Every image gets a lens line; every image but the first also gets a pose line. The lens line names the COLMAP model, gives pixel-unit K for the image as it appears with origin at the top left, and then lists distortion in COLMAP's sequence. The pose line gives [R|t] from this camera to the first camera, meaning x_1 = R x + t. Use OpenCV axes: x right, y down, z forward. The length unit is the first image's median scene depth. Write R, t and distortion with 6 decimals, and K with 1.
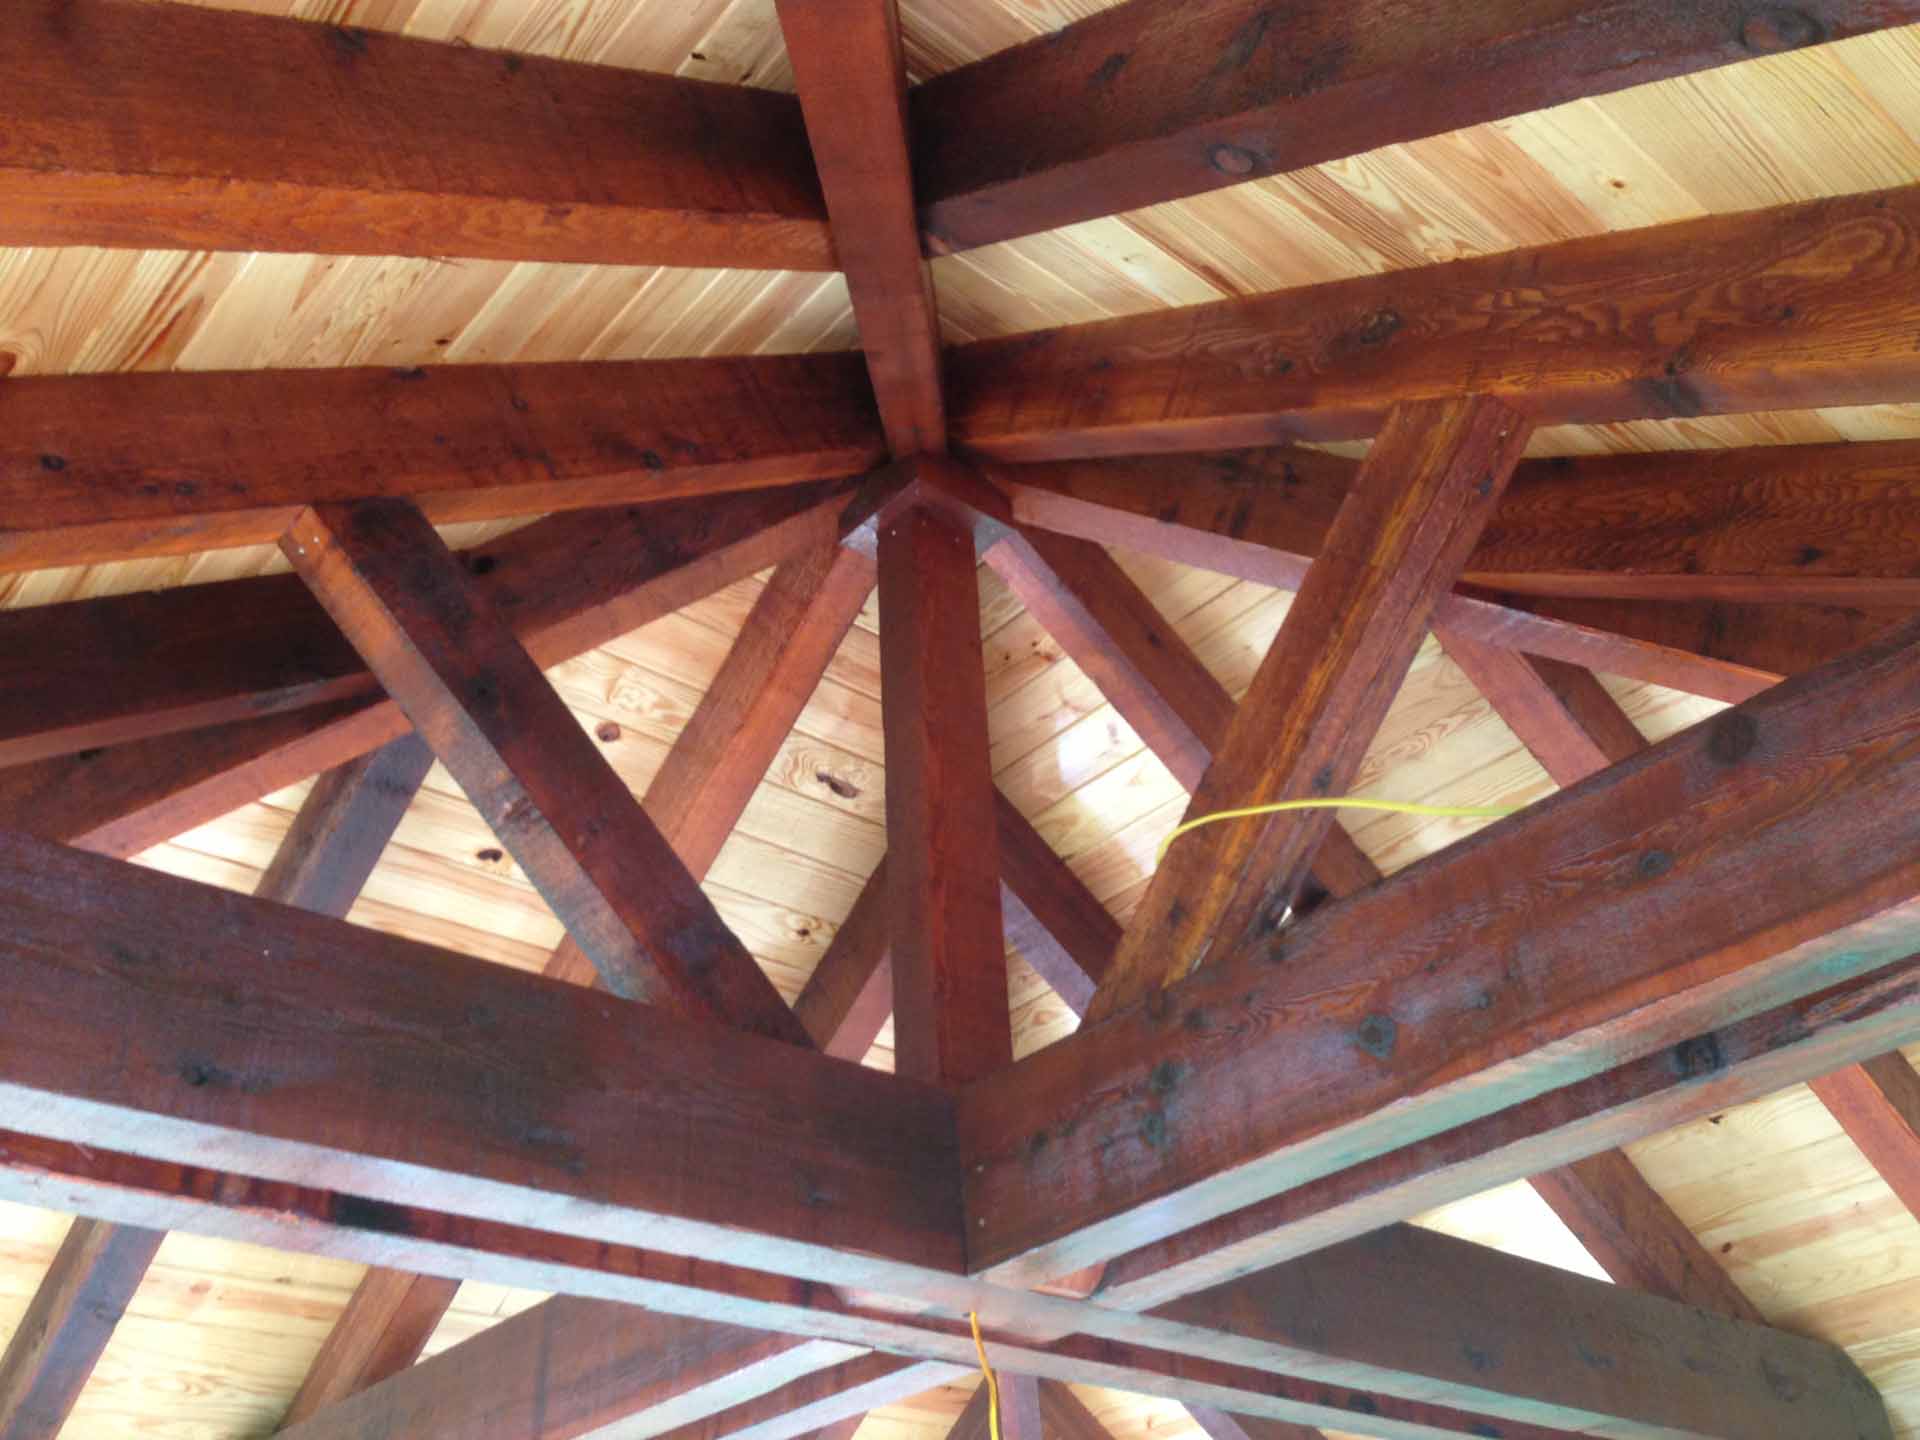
lens RADIAL K [[1742.7, 0, 943.8], [0, 1742.7, 721.5], [0, 0, 1]] dist [0.057989, -0.002593]
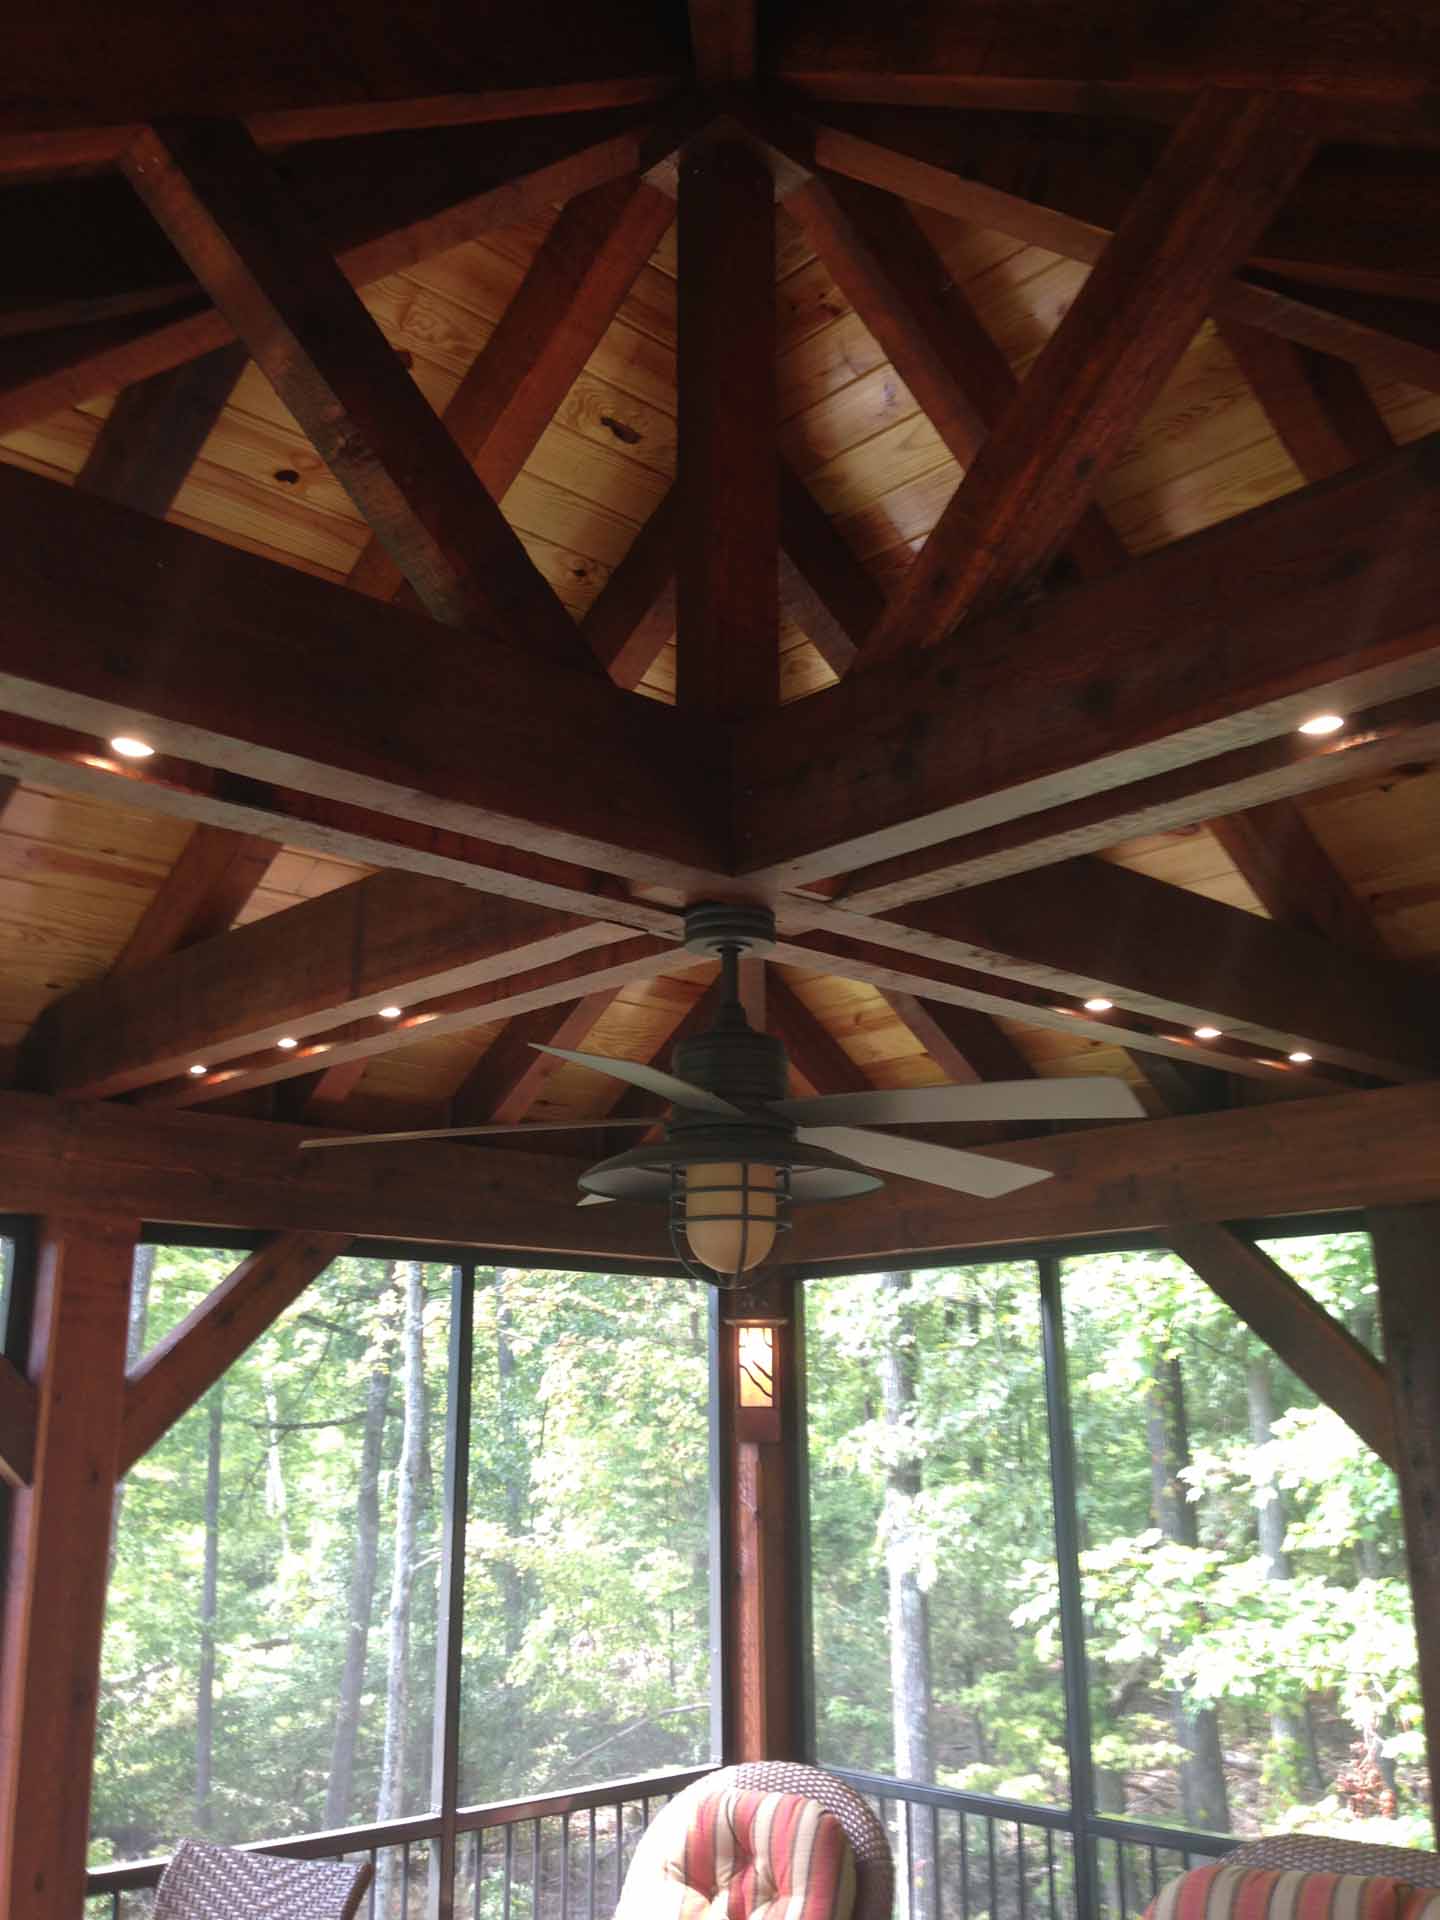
lens RADIAL K [[1731.1, 0, 720.0], [0, 1731.1, 960.0], [0, 0, 1]] dist [0.116195, -0.192841]
pose [[0.997833, 0.056634, 0.033484, -0.022407], [-0.064534, 0.941570, 0.330578, -0.016413], [-0.012806, -0.332022, 0.943185, -0.099394]]
